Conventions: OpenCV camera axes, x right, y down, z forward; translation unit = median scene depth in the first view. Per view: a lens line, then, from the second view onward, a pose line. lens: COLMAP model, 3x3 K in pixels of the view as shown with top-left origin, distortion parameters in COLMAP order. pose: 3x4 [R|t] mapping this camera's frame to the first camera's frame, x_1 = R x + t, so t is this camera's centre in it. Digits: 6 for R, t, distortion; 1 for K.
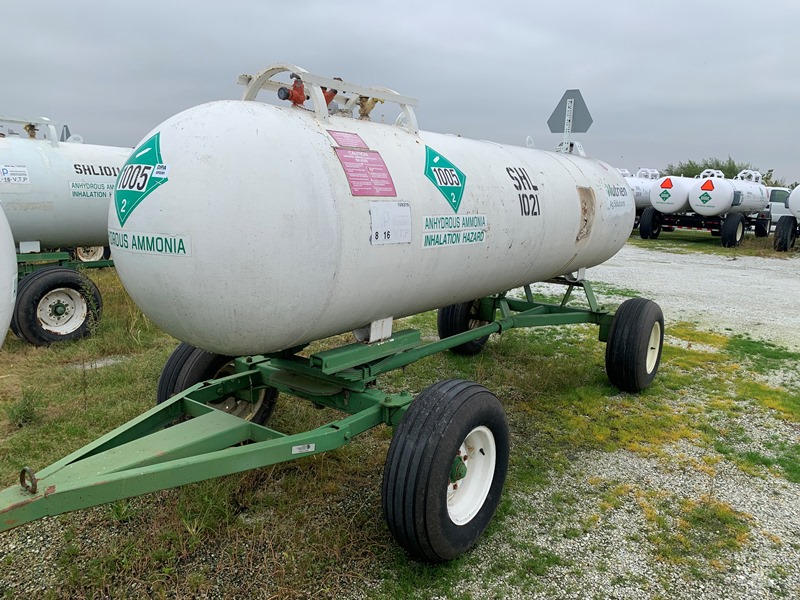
lens RADIAL K [[615.2, 0, 400.0], [0, 615.2, 300.0], [0, 0, 1]] dist [0.012292, 0.001551]
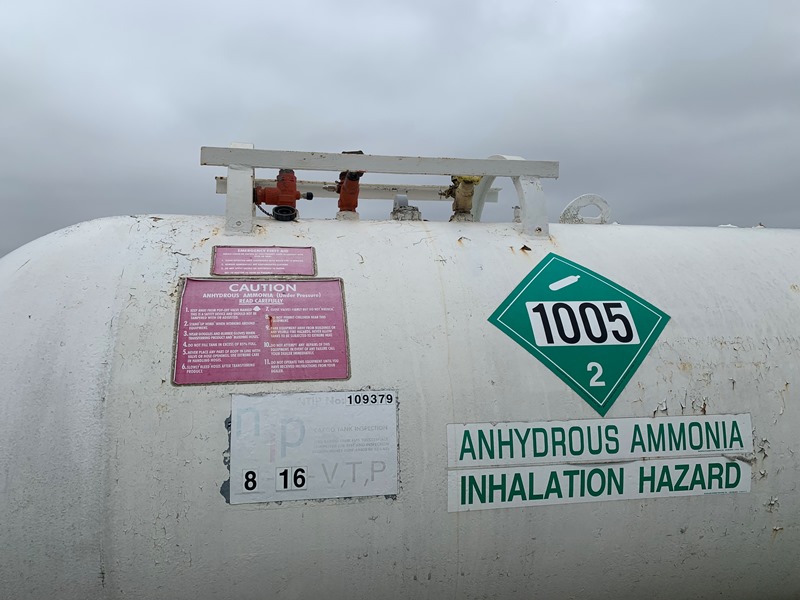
lens RADIAL K [[615.2, 0, 400.0], [0, 615.2, 300.0], [0, 0, 1]] dist [0.012292, 0.001551]
pose [[0.731204, -0.064173, -0.679134, 0.268161], [-0.089170, 0.978031, -0.188424, -0.129561], [0.676306, 0.198335, 0.709418, 0.638323]]
